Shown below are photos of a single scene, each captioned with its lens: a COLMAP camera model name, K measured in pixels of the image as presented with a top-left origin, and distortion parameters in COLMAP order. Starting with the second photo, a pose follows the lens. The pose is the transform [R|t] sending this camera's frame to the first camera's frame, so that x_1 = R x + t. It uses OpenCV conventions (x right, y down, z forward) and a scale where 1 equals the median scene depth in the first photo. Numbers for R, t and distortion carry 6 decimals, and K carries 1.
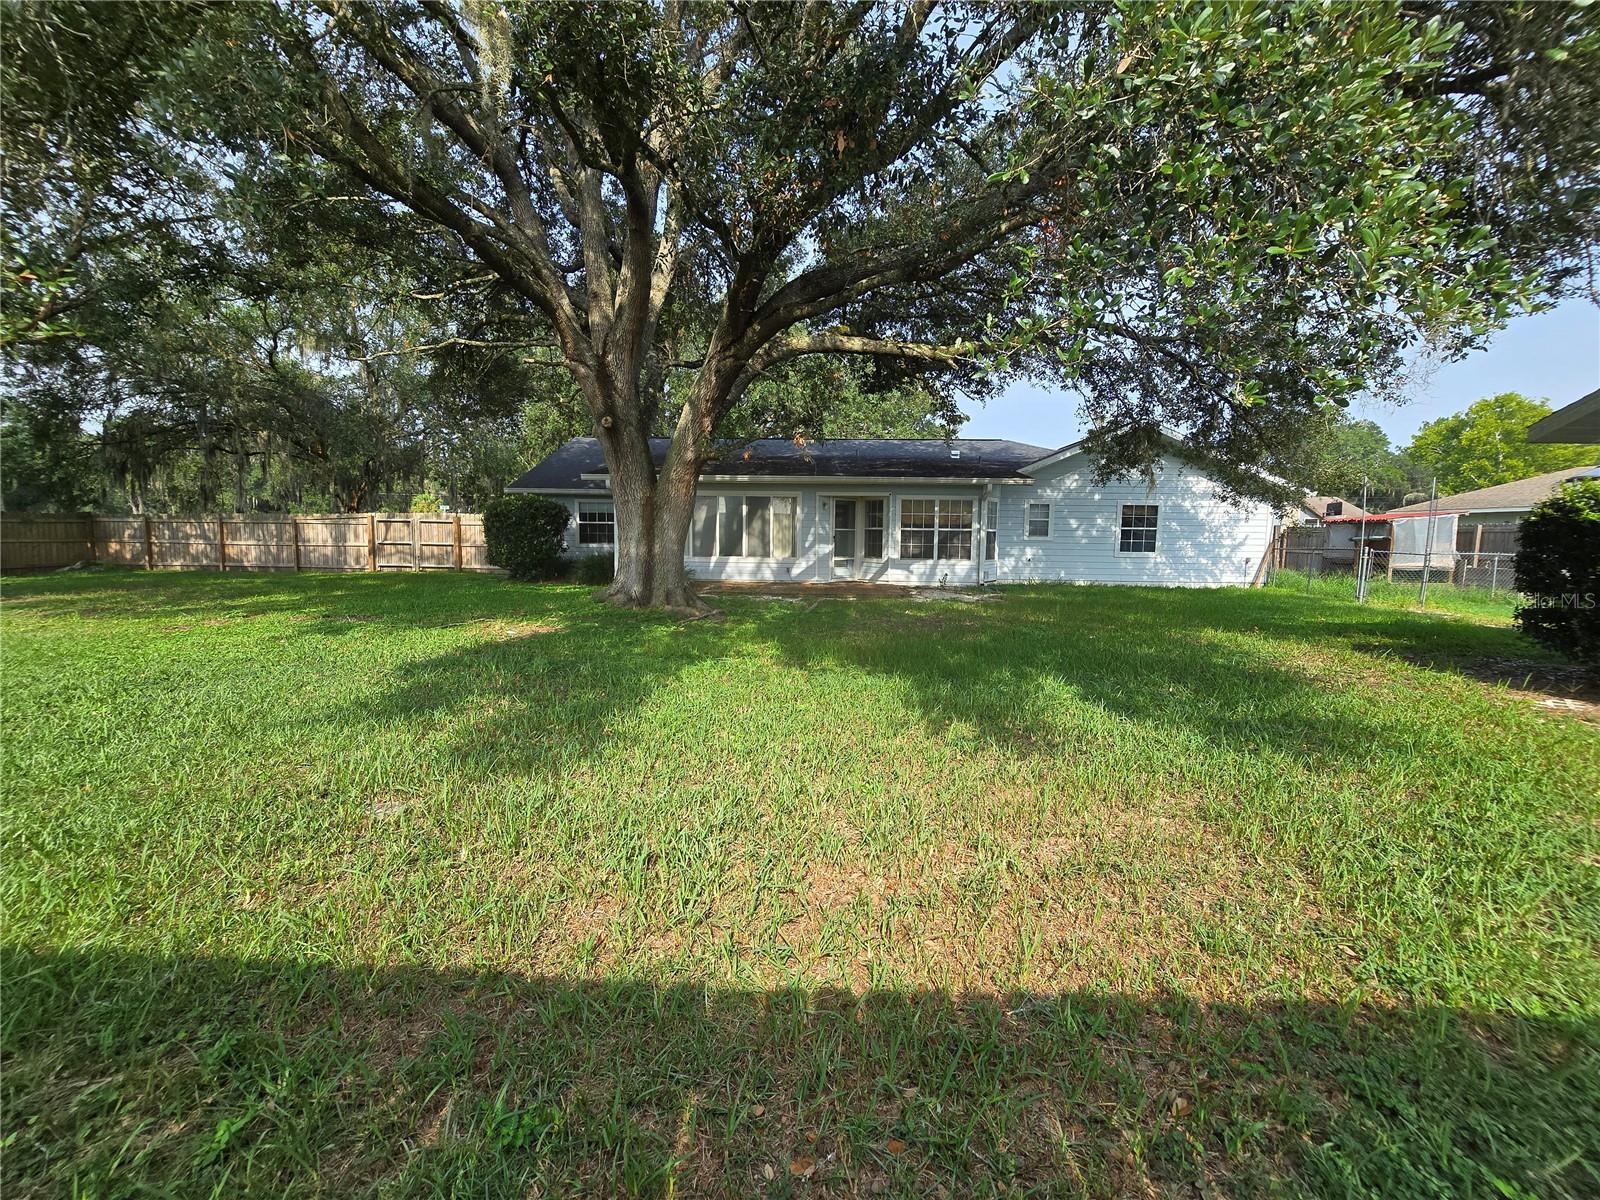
lens RADIAL K [[646.0, 0, 820.7], [0, 646.0, 595.2], [0, 0, 1]] dist [-0.031164, -0.000105]
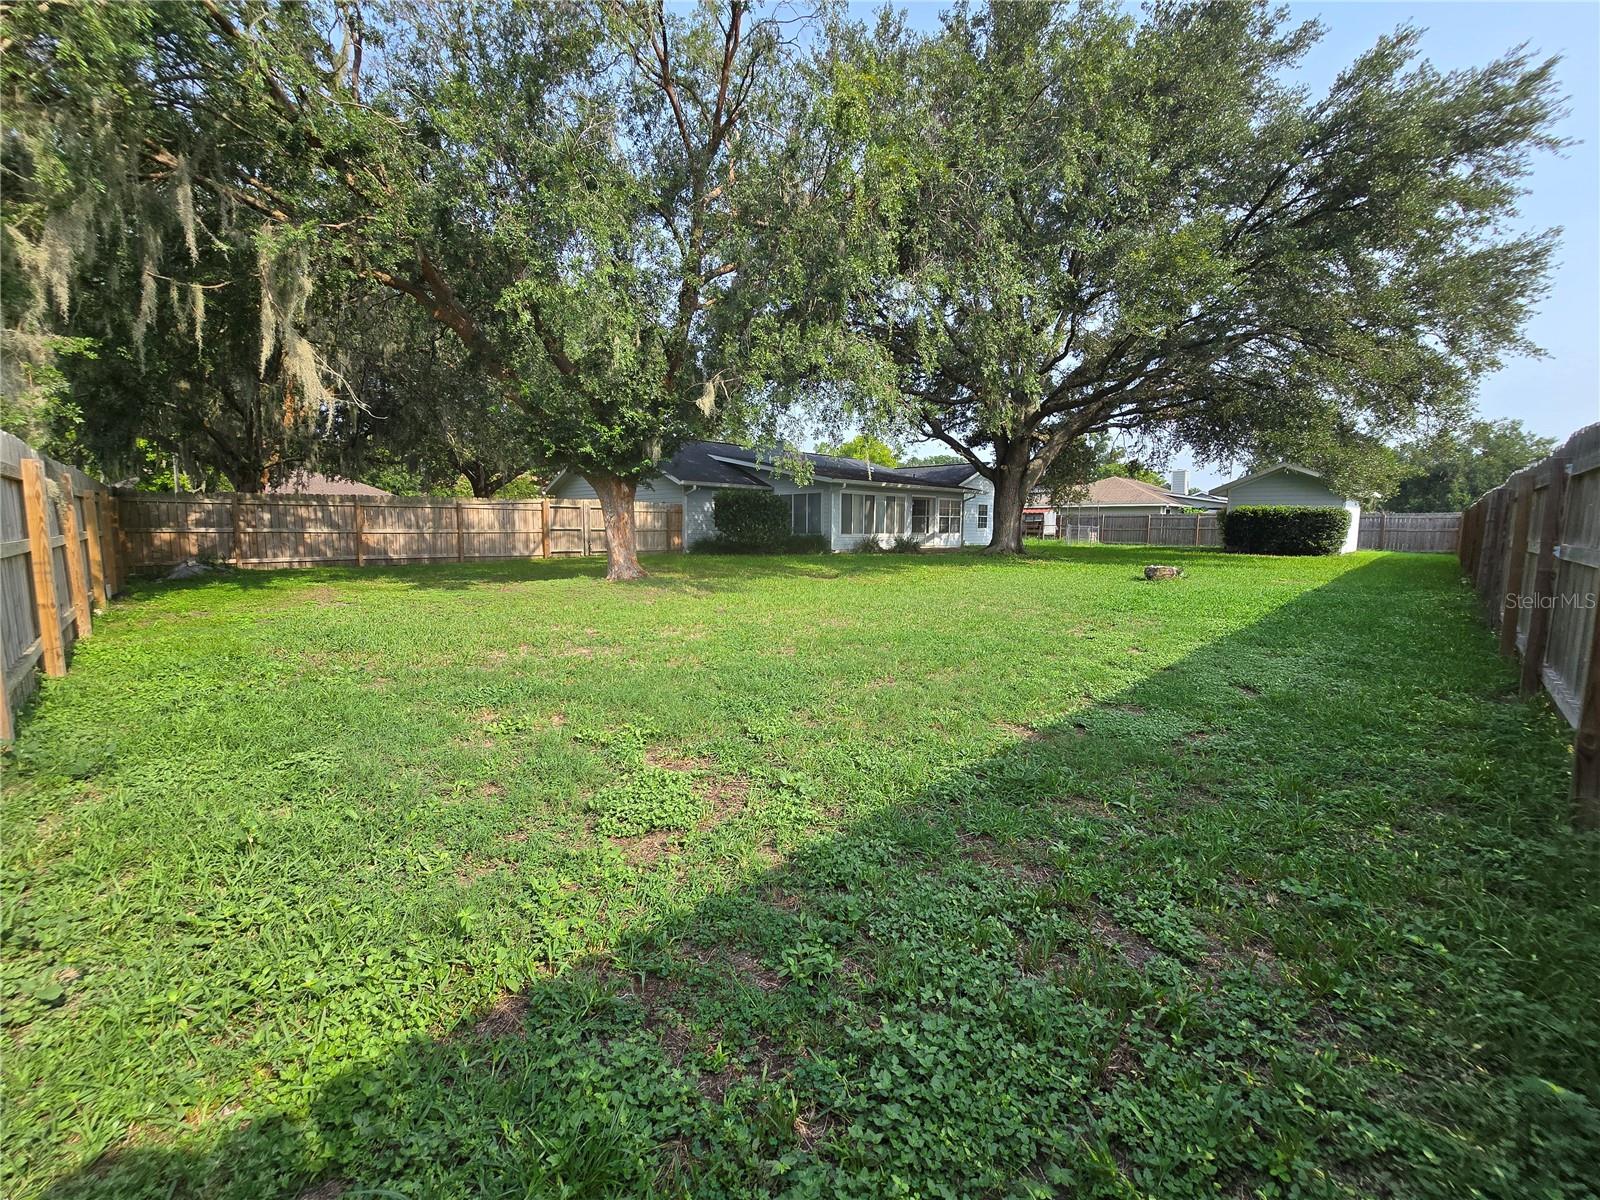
lens RADIAL K [[645.6, 0, 800.0], [0, 645.6, 600.0], [0, 0, 1]] dist [-0.008241, -0.000361]
pose [[0.707101, -0.089447, 0.701432, -1.414626], [0.072099, 0.995917, 0.054318, 0.006684], [-0.703427, 0.012164, 0.710664, -0.015309]]
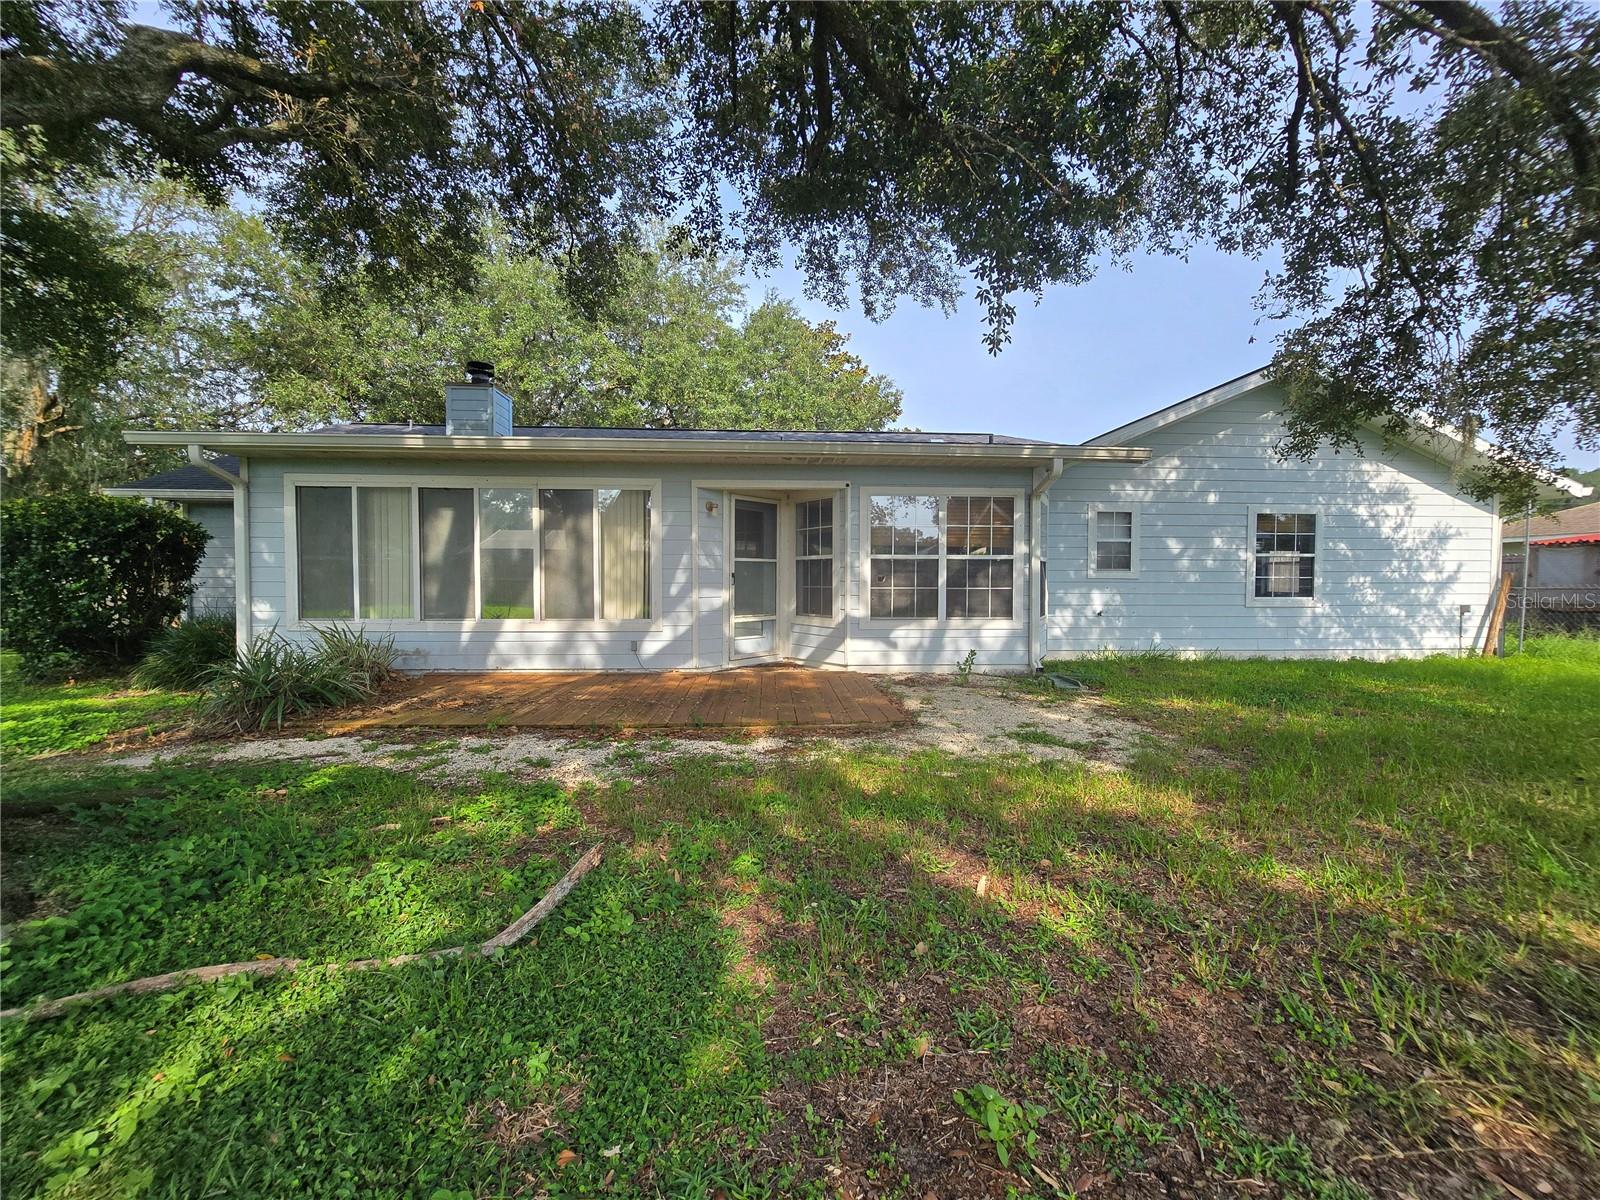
lens RADIAL K [[645.6, 0, 800.0], [0, 645.6, 600.0], [0, 0, 1]] dist [-0.008241, -0.000361]
pose [[0.996699, -0.011936, 0.080303, 0.031807], [0.016711, 0.998115, -0.059055, -0.041289], [-0.079447, 0.060202, 0.995020, 0.513338]]
